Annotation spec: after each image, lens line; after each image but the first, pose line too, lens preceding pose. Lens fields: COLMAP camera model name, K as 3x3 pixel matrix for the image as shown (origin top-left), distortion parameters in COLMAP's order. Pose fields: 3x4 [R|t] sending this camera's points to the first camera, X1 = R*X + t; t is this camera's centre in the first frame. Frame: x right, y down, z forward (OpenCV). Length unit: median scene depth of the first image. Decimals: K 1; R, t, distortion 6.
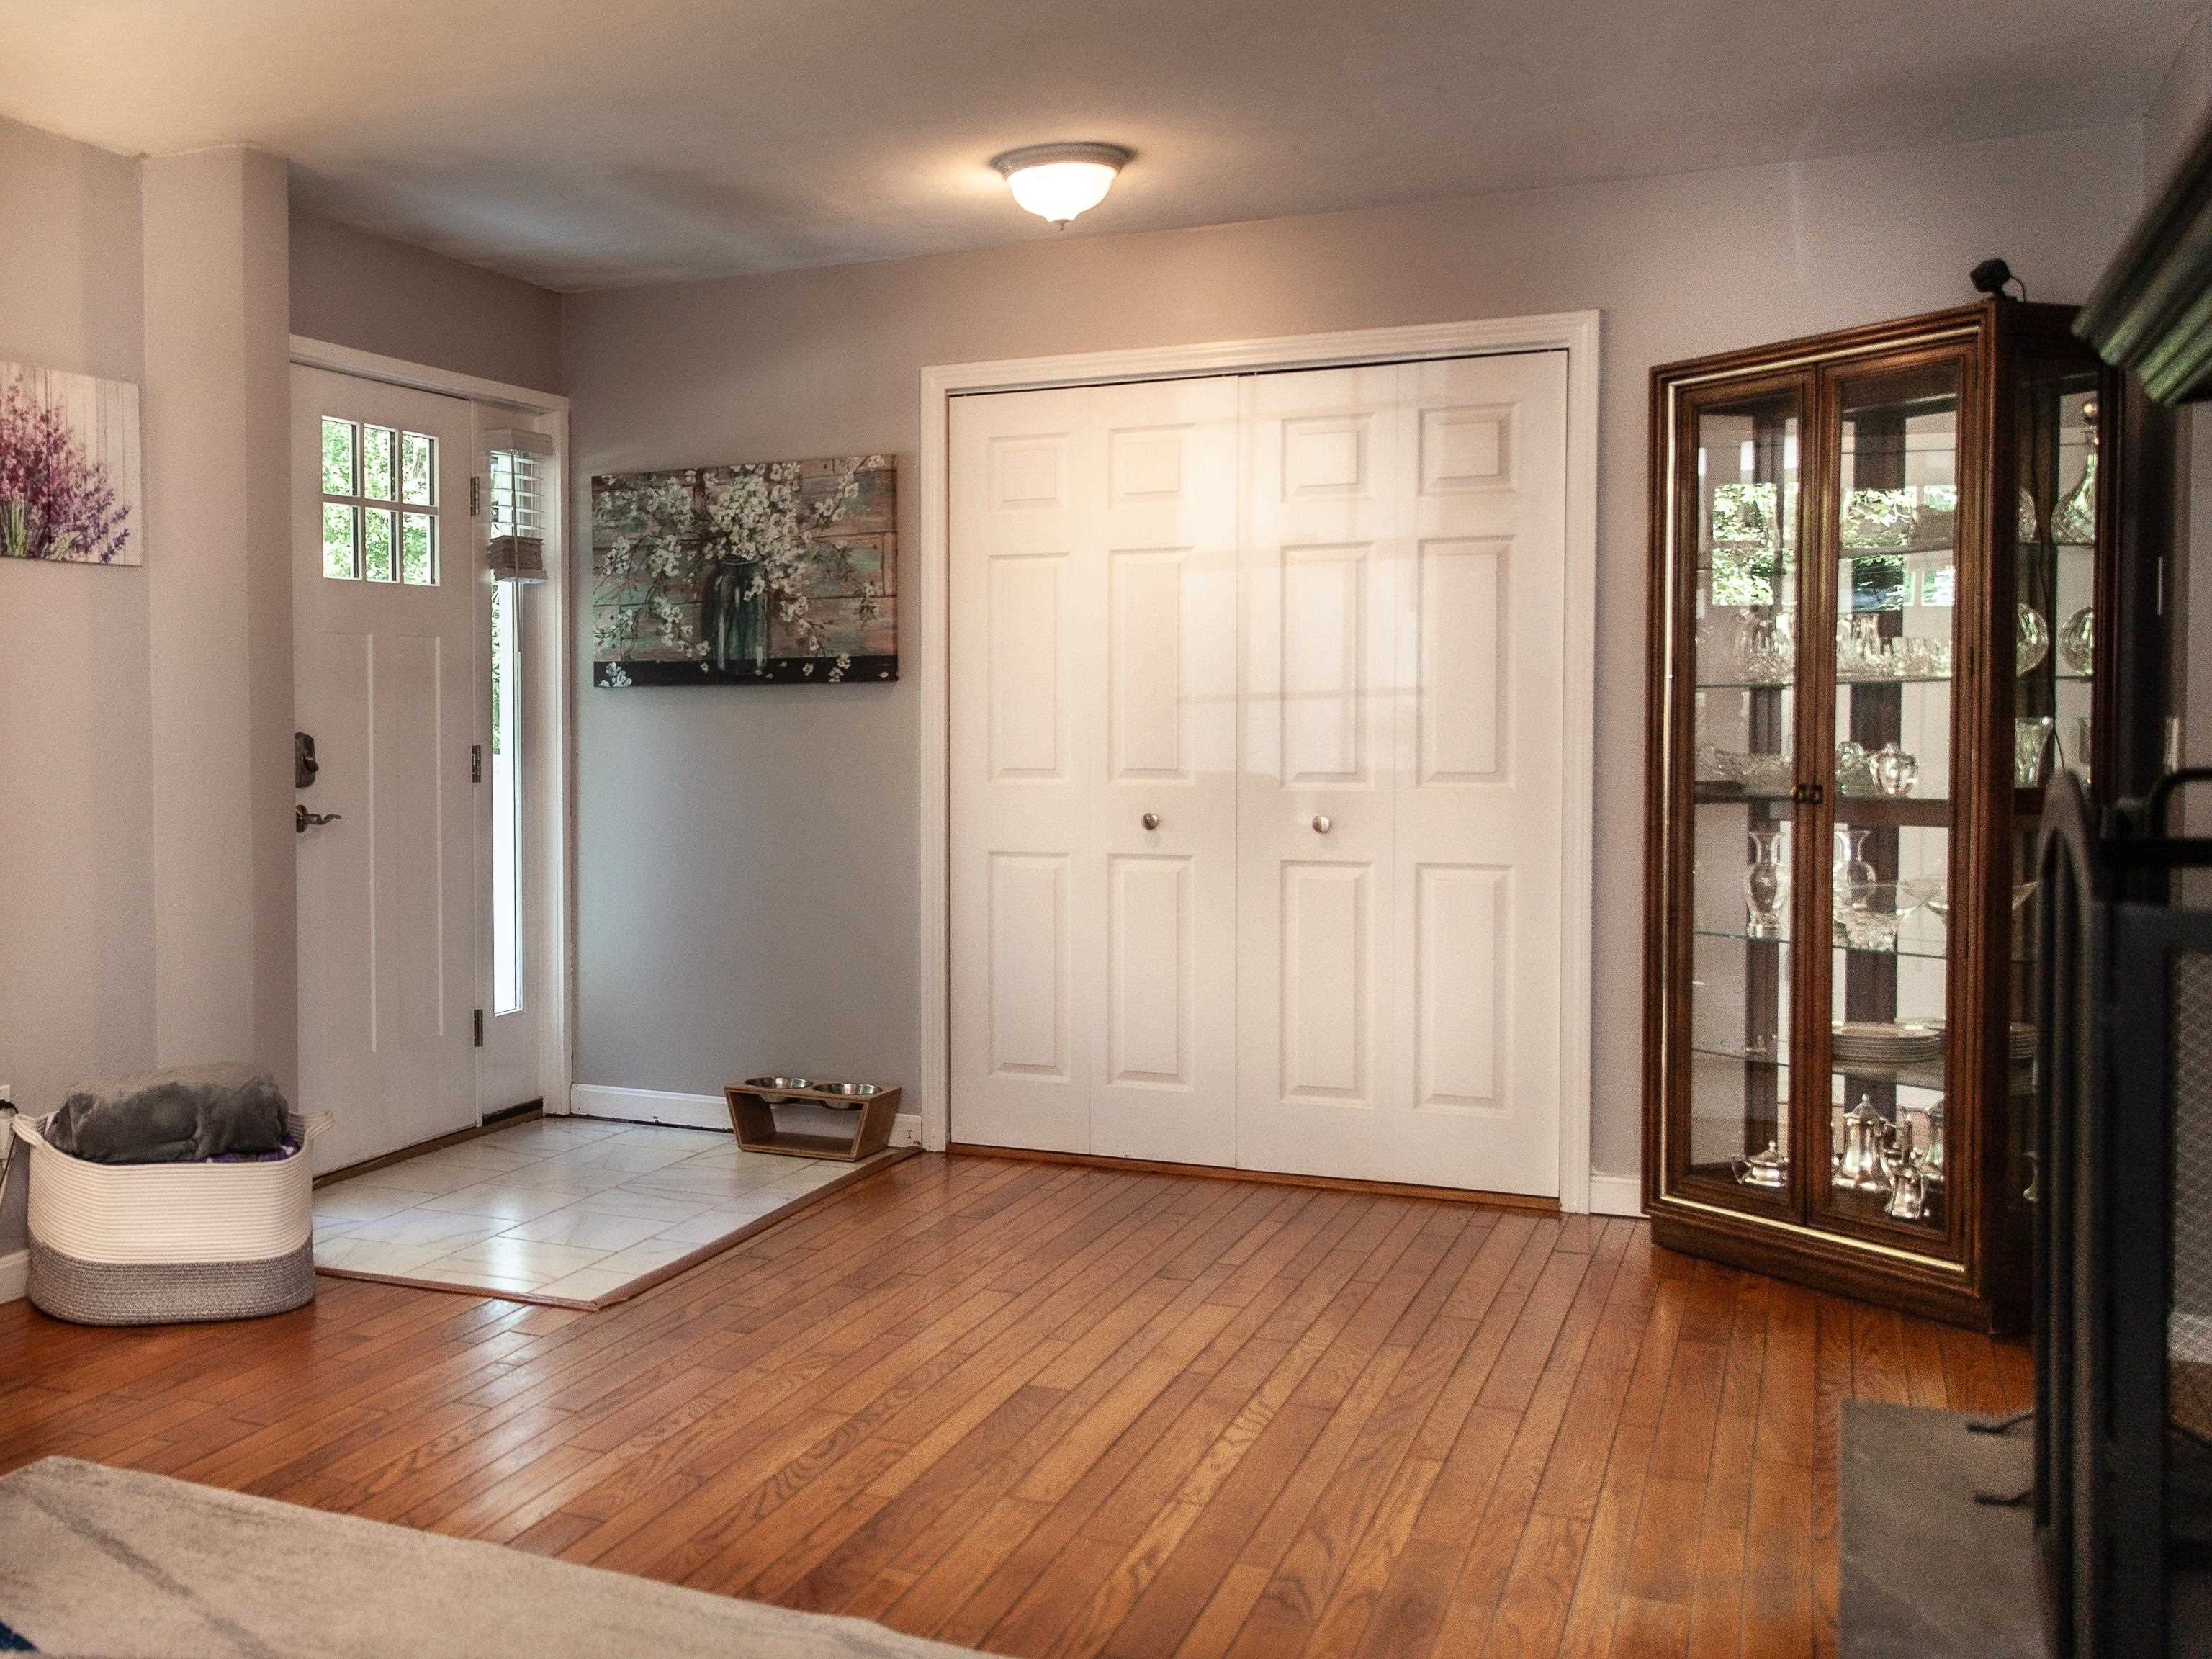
lens RADIAL K [[1652.3, 0, 1097.8], [0, 1652.3, 837.6], [0, 0, 1]] dist [0.006956, -0.001589]
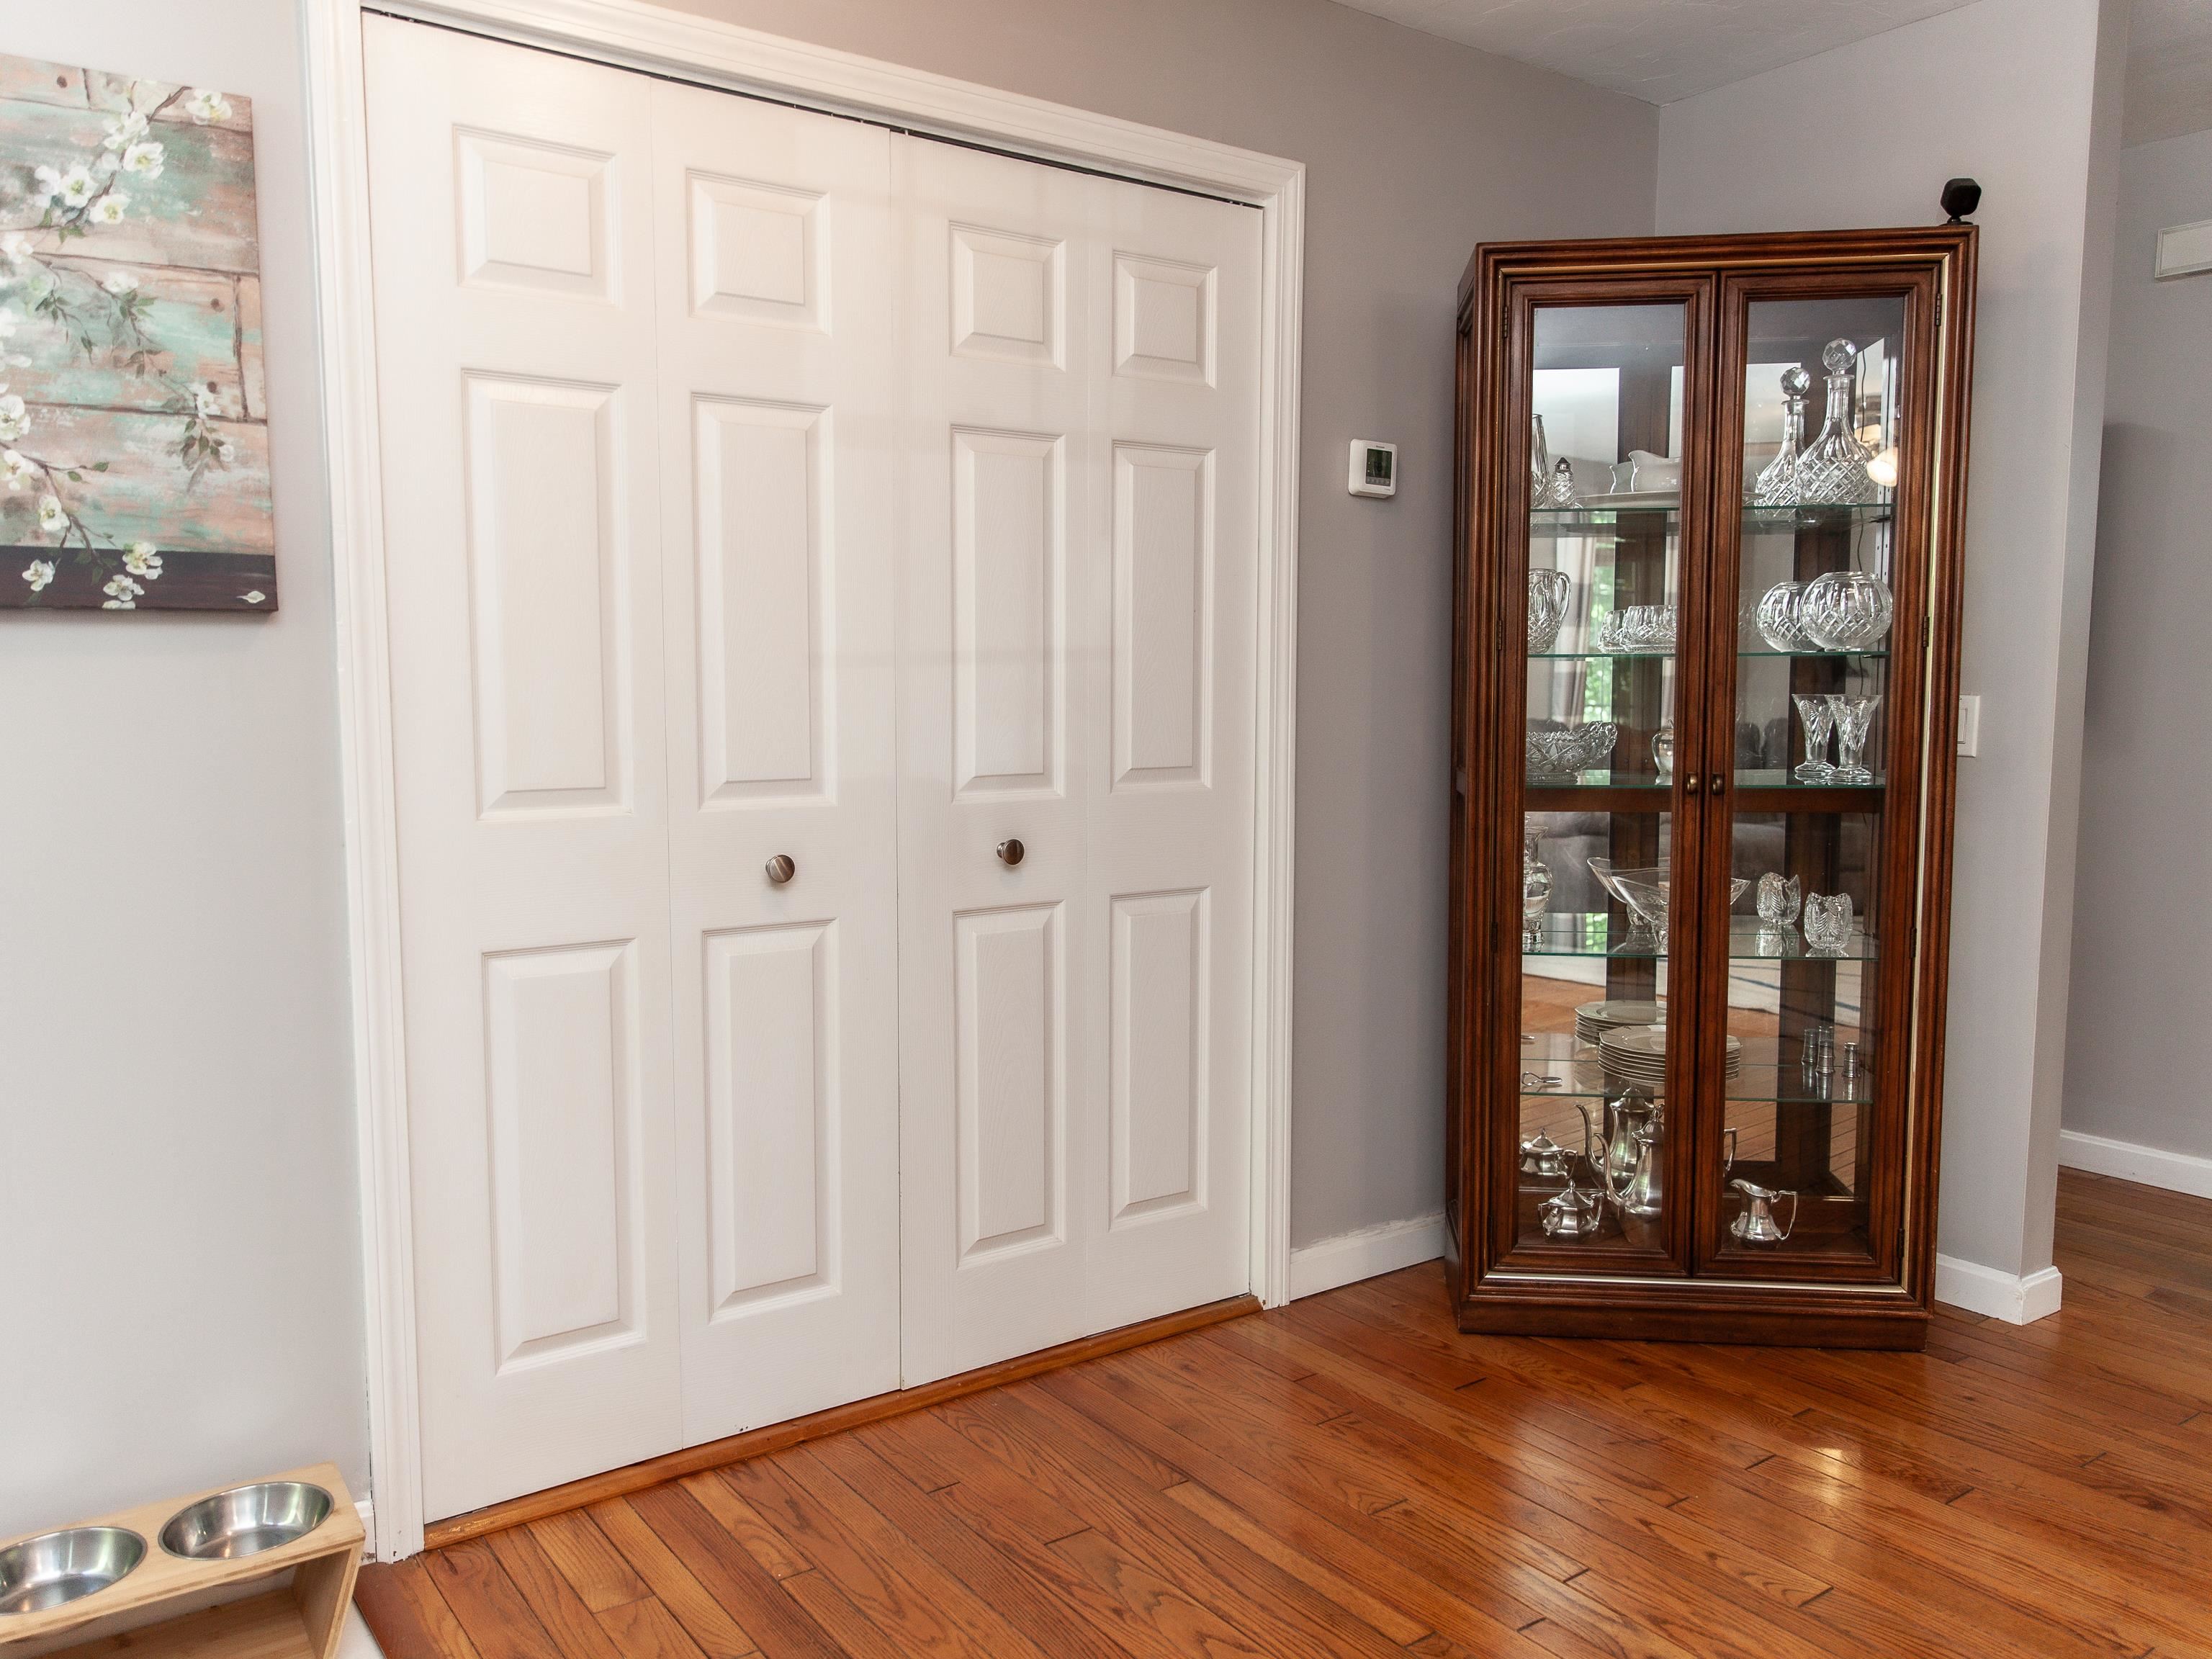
lens RADIAL K [[1652.3, 0, 1105.7], [0, 1652.3, 822.0], [0, 0, 1]] dist [0.006956, -0.001589]
pose [[0.602648, -0.075523, 0.794425, -0.352365], [0.013661, 0.996342, 0.084355, -0.072231], [-0.797890, -0.039984, 0.601475, 0.538824]]
